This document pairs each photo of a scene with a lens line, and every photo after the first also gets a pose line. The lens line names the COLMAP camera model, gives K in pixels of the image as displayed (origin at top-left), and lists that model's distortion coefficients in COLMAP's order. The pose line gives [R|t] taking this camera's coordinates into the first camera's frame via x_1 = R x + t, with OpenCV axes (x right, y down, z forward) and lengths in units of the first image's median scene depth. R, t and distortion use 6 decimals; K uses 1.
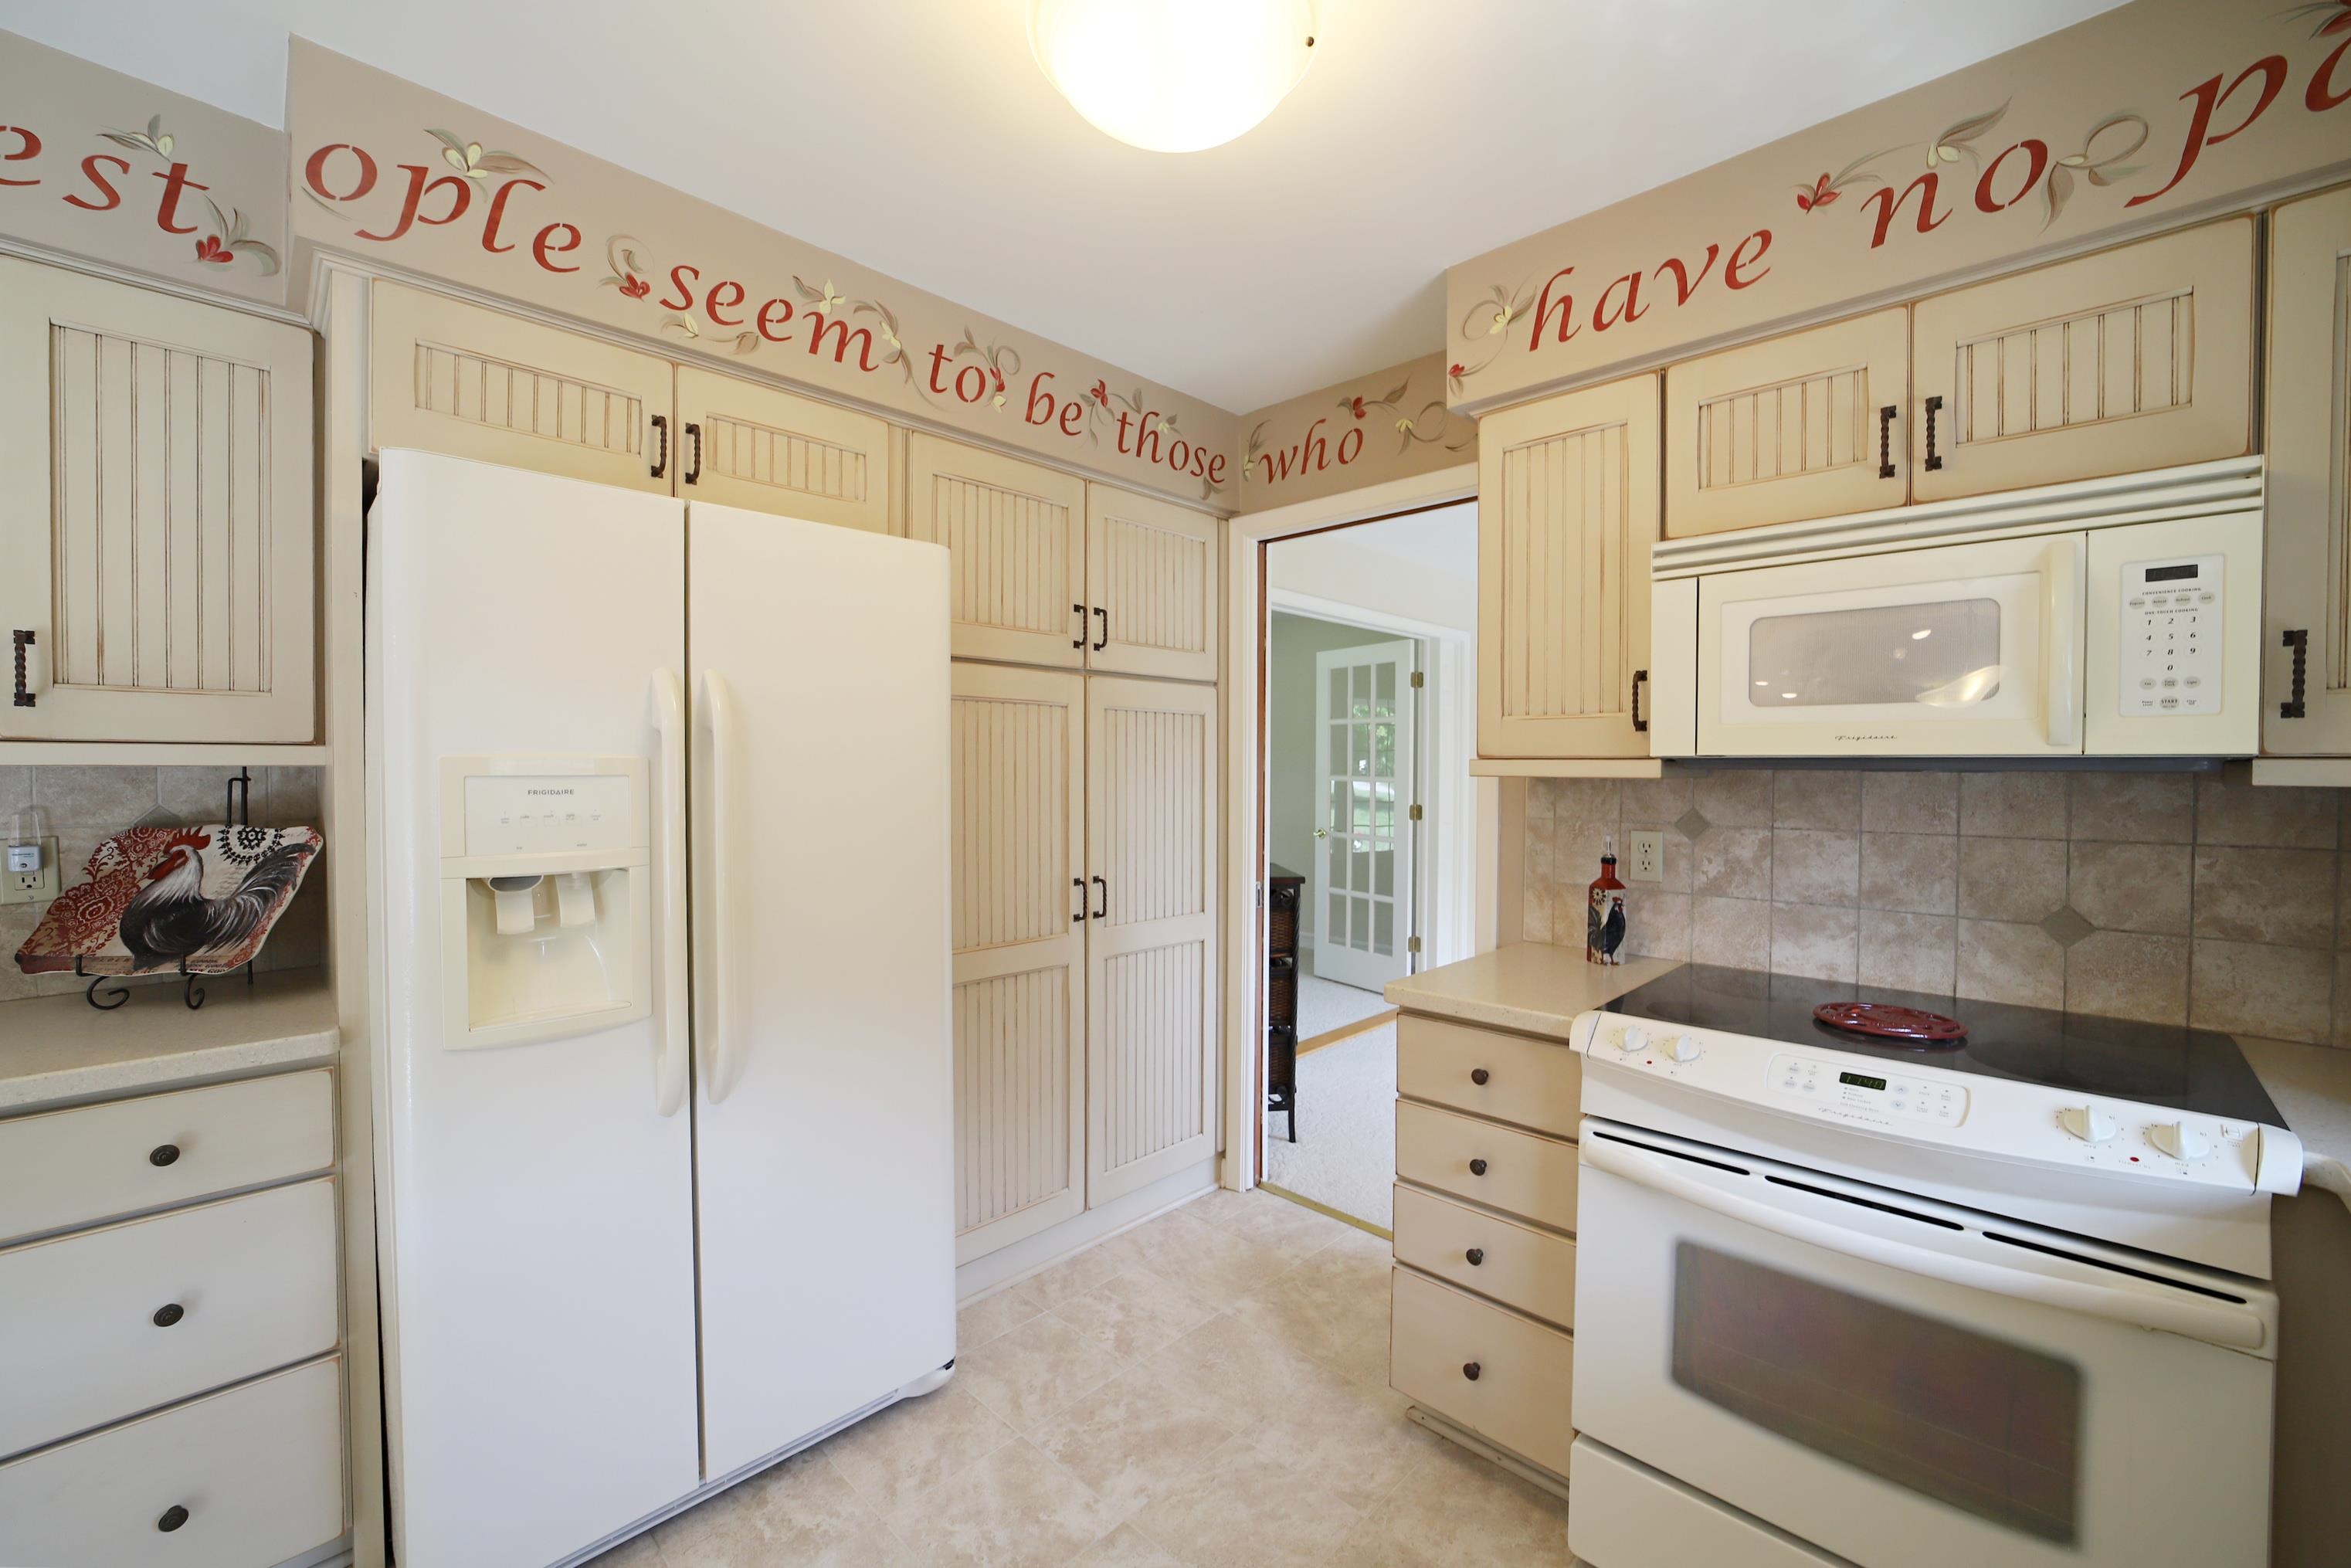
lens RADIAL K [[938.1, 0, 1175.5], [0, 938.1, 784.0], [0, 0, 1]] dist [-0.036702, 0.009005]
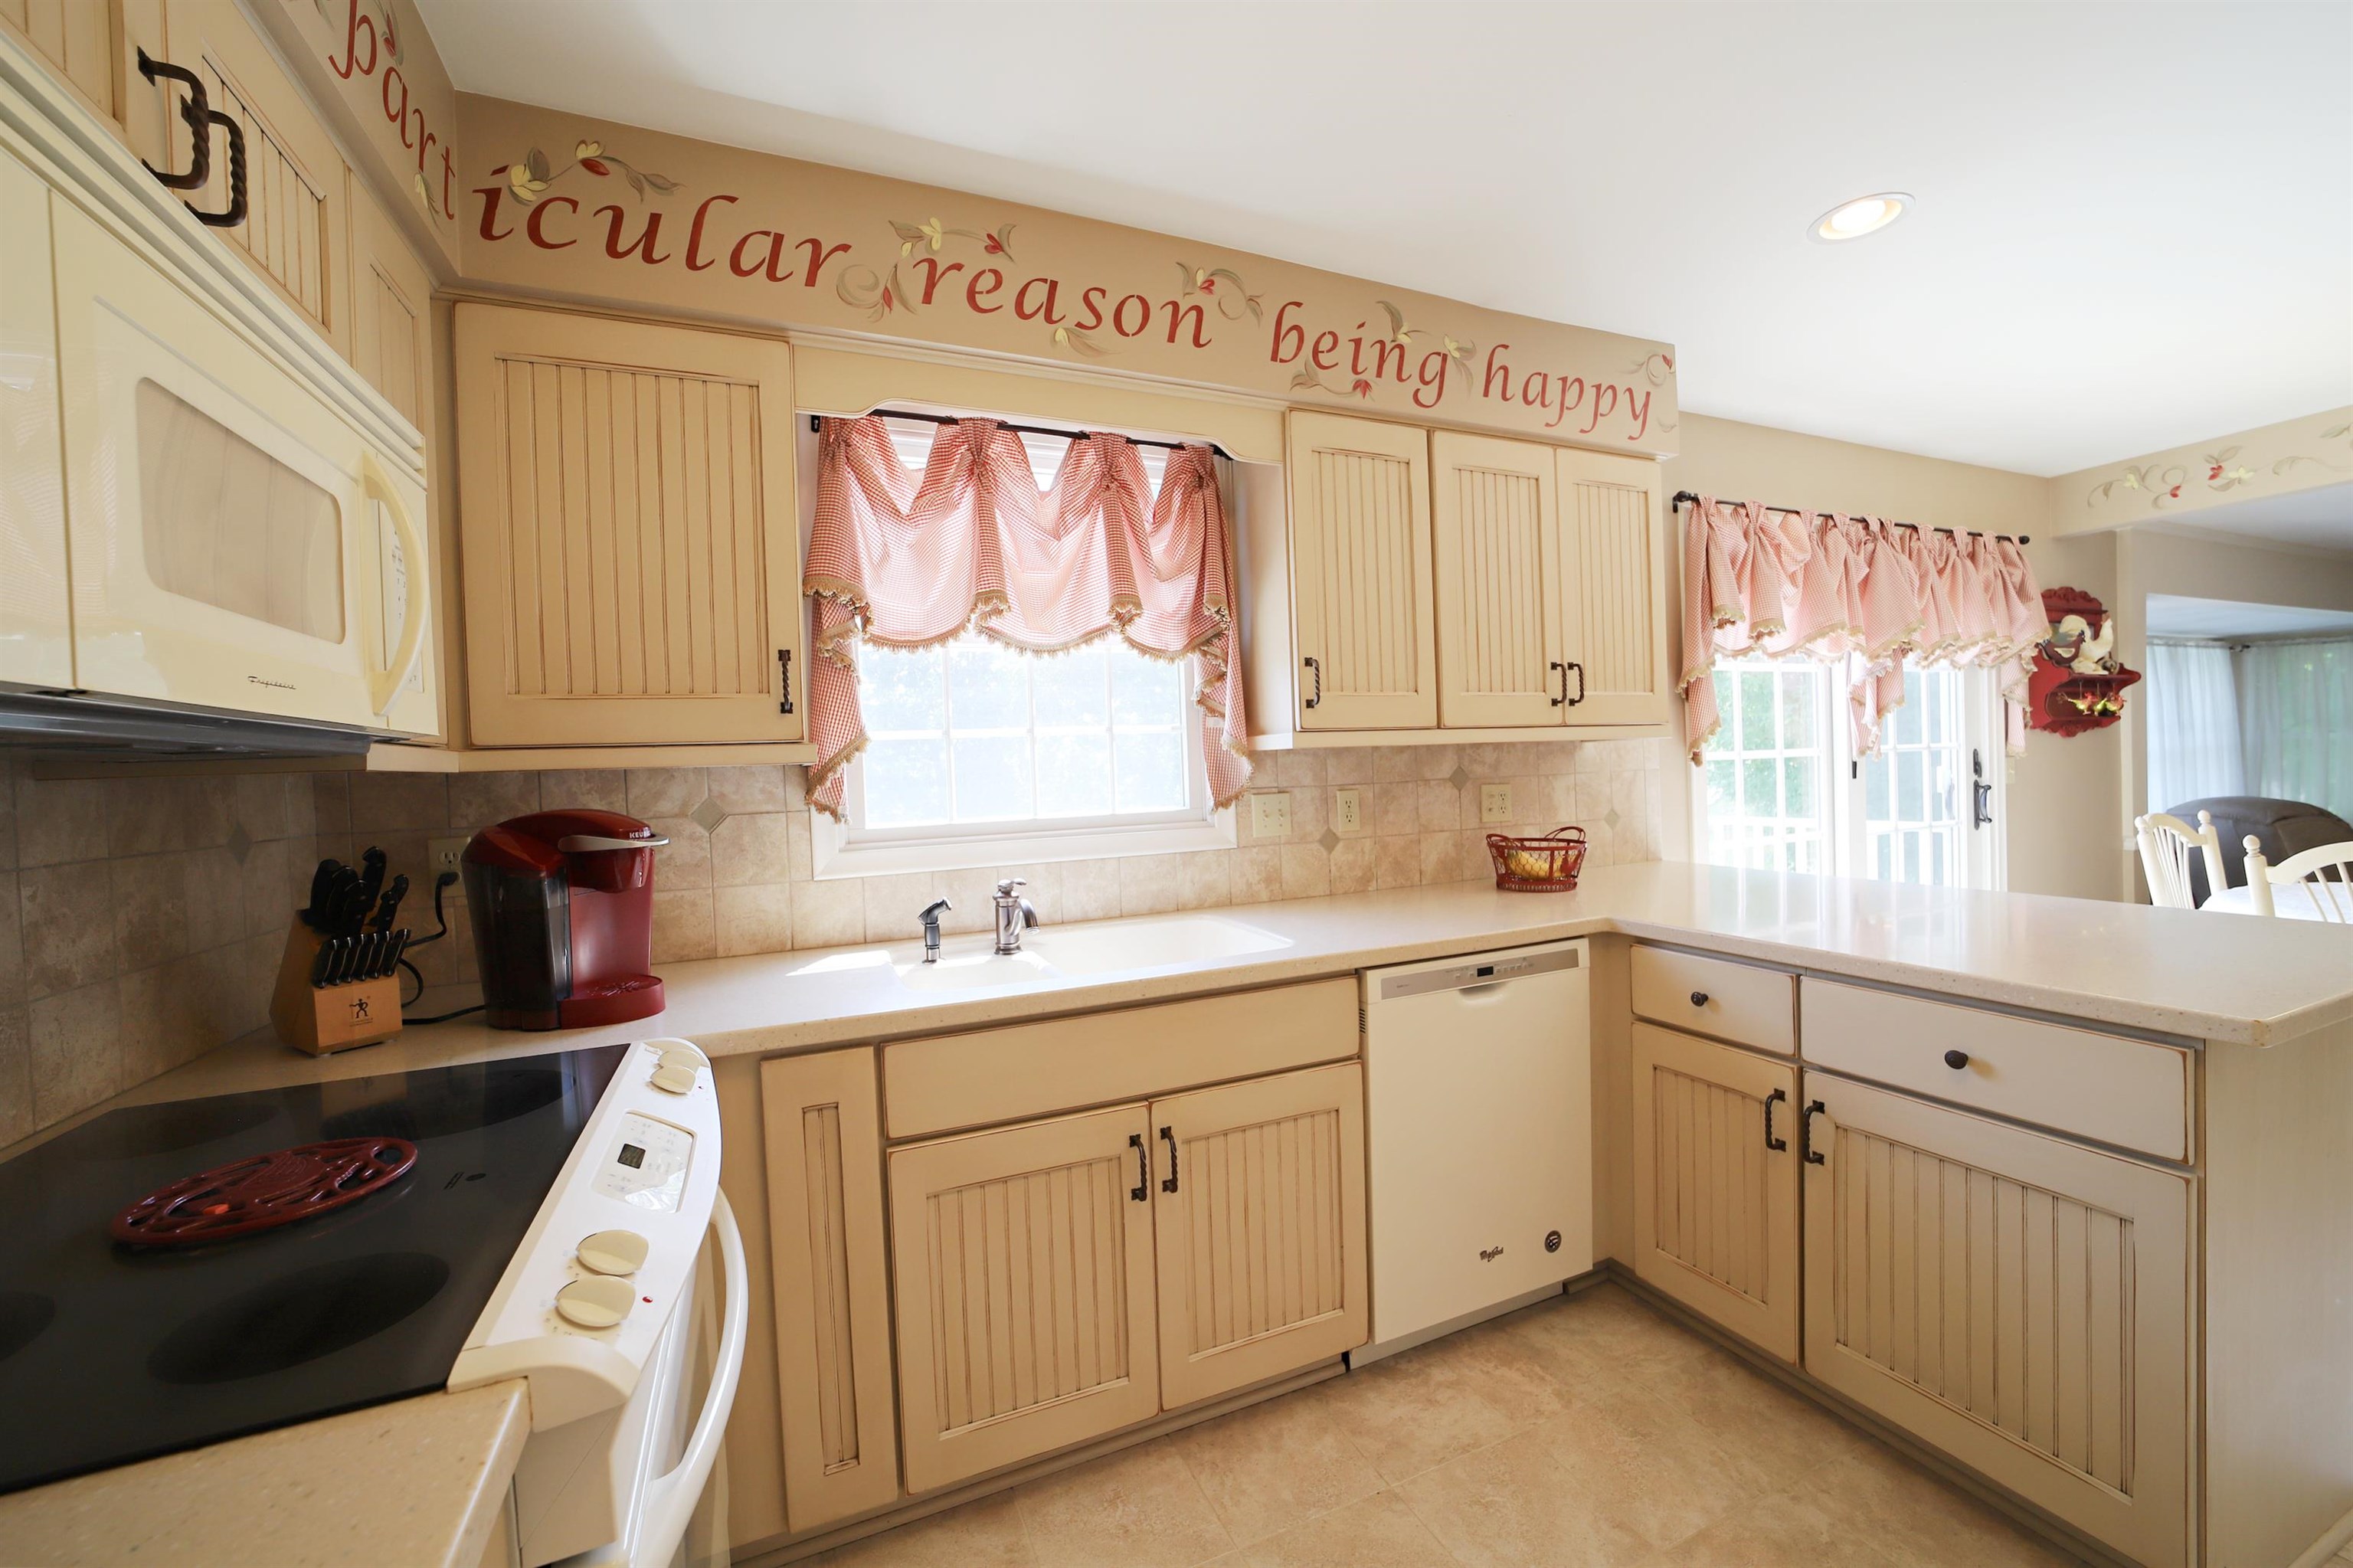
lens RADIAL K [[928.9, 0, 1176.5], [0, 928.9, 784.0], [0, 0, 1]] dist [-0.036675, 0.009830]
pose [[-0.924281, 0.020556, 0.381158, 0.043643], [0.038764, 0.998441, 0.040154, 0.007492], [-0.379738, 0.051889, -0.923638, 1.148433]]
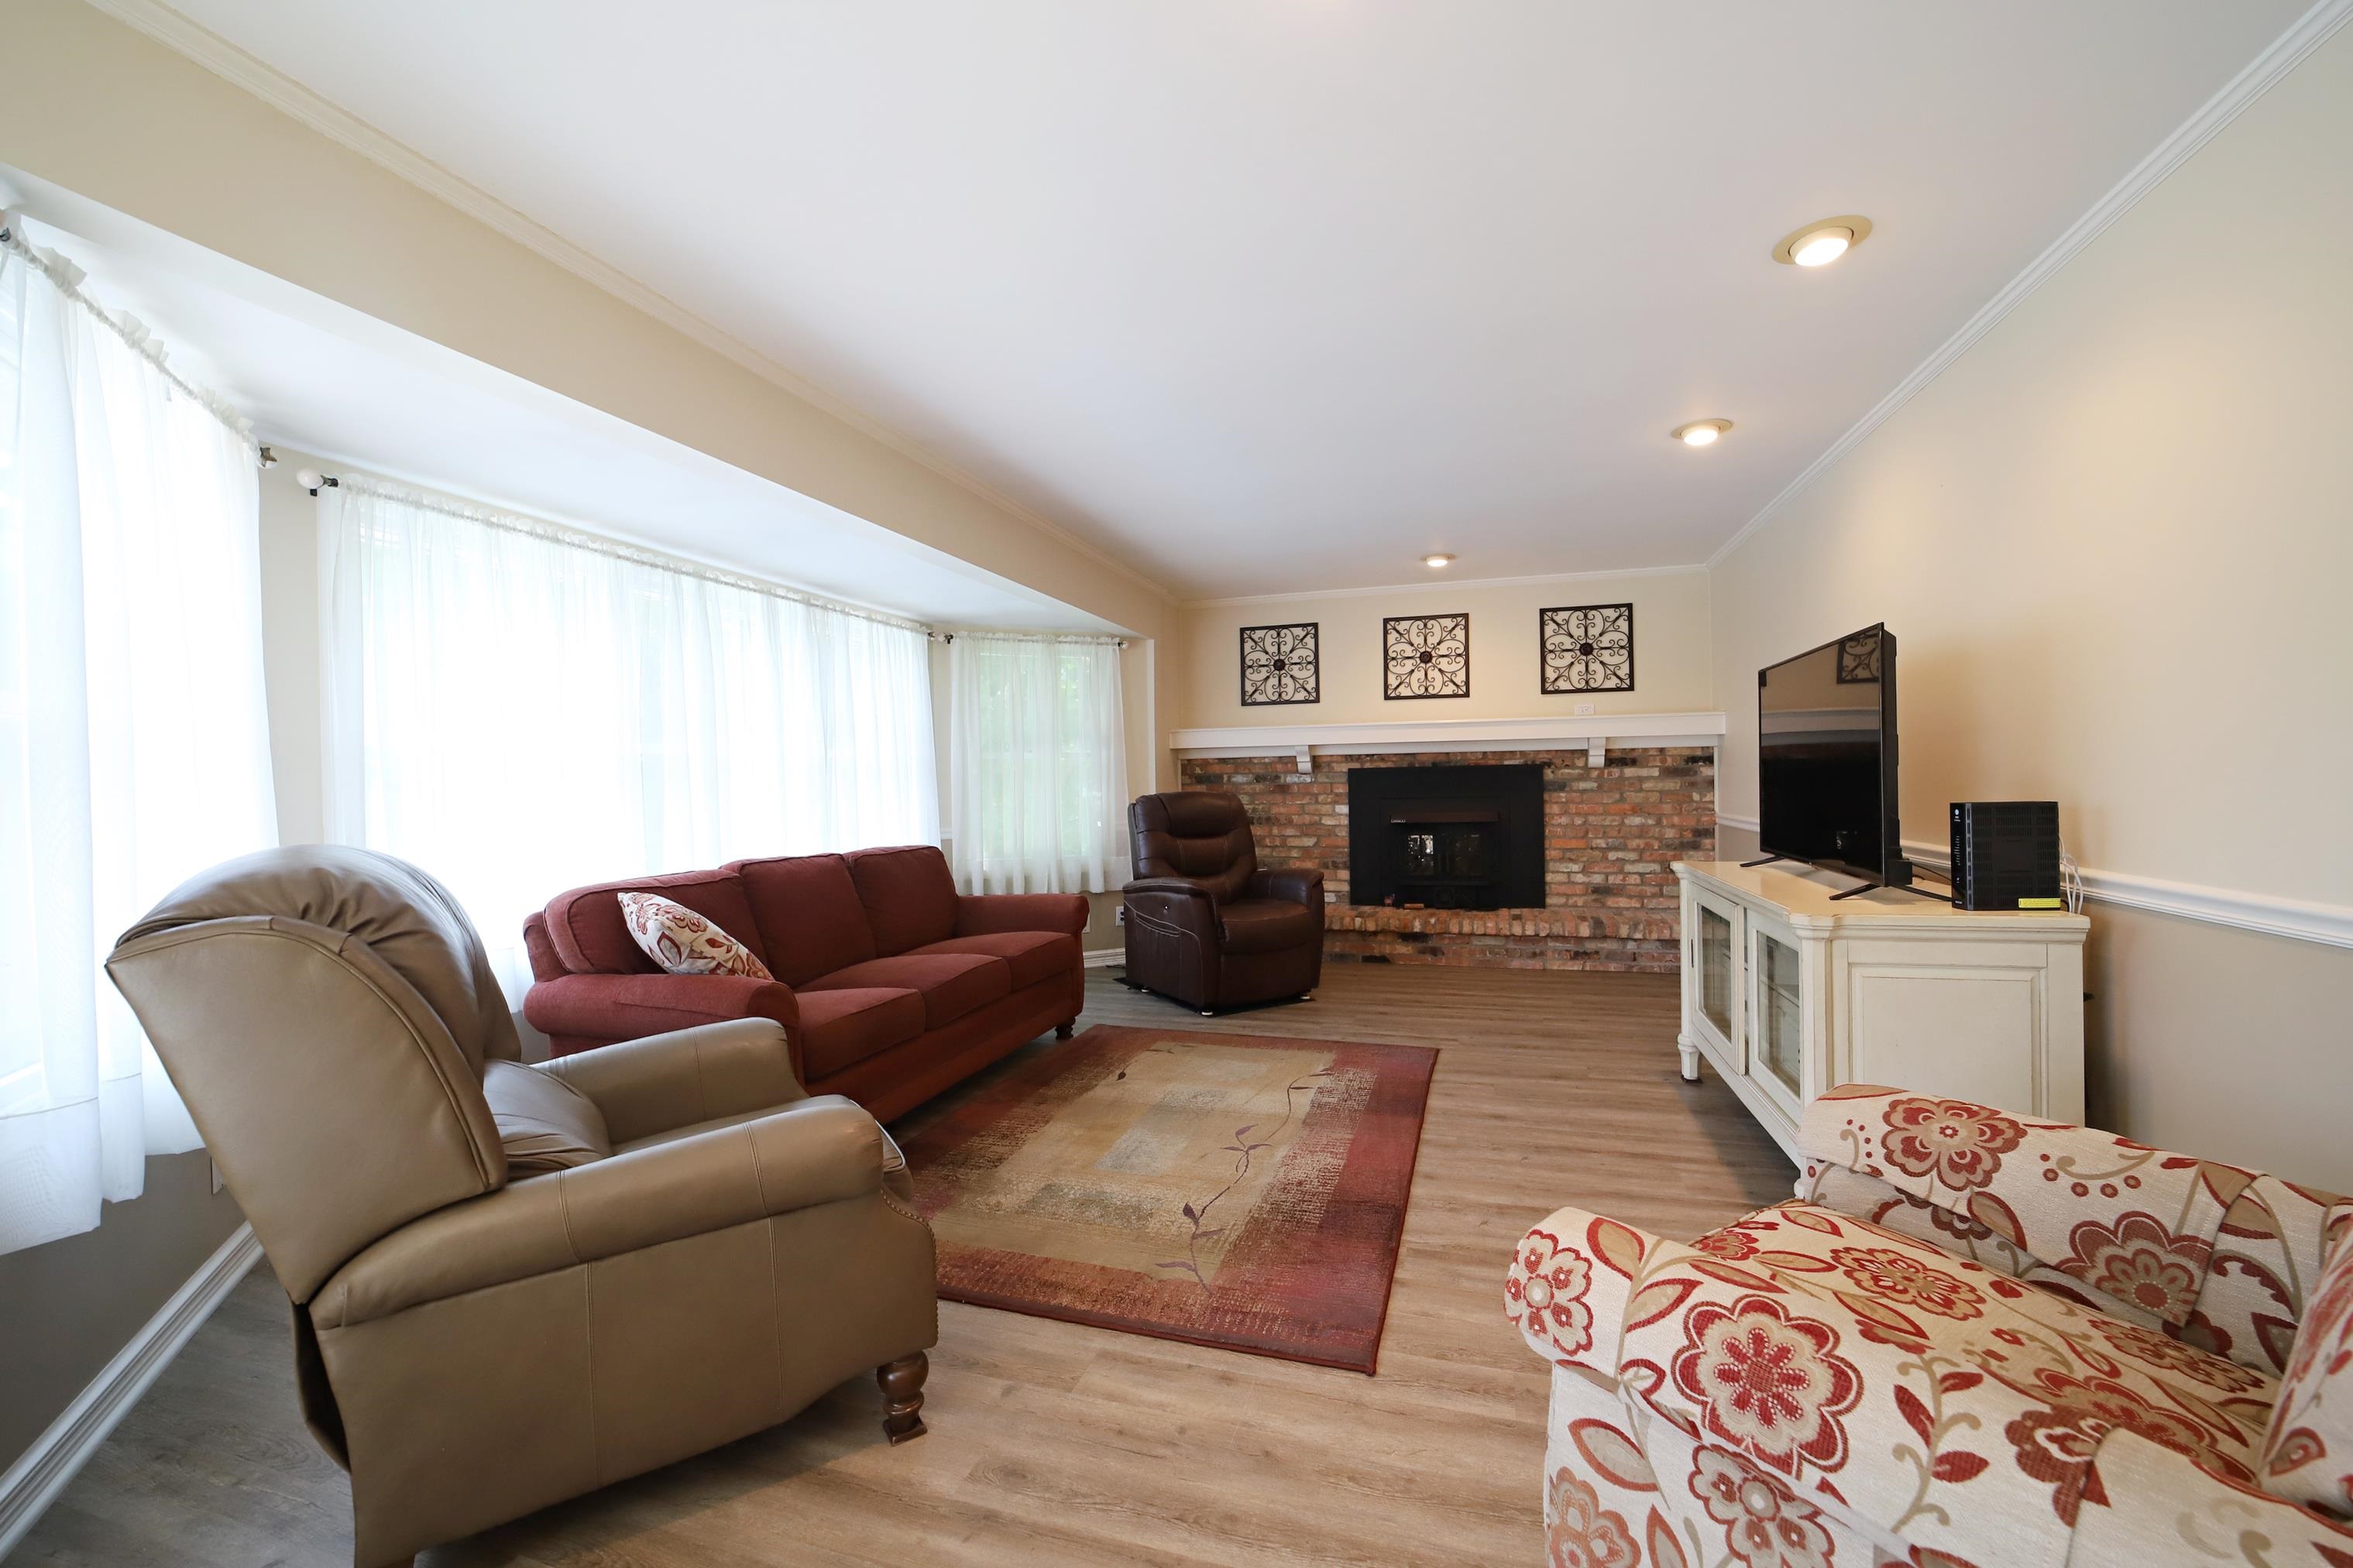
lens RADIAL K [[938.7, 0, 1176.5], [0, 938.7, 784.0], [0, 0, 1]] dist [-0.036702, 0.009005]
pose [[-0.894299, 0.011791, -0.447315, -2.164363], [0.003794, 0.999817, 0.018769, 0.193260], [0.447454, 0.015088, -0.894180, -1.242802]]
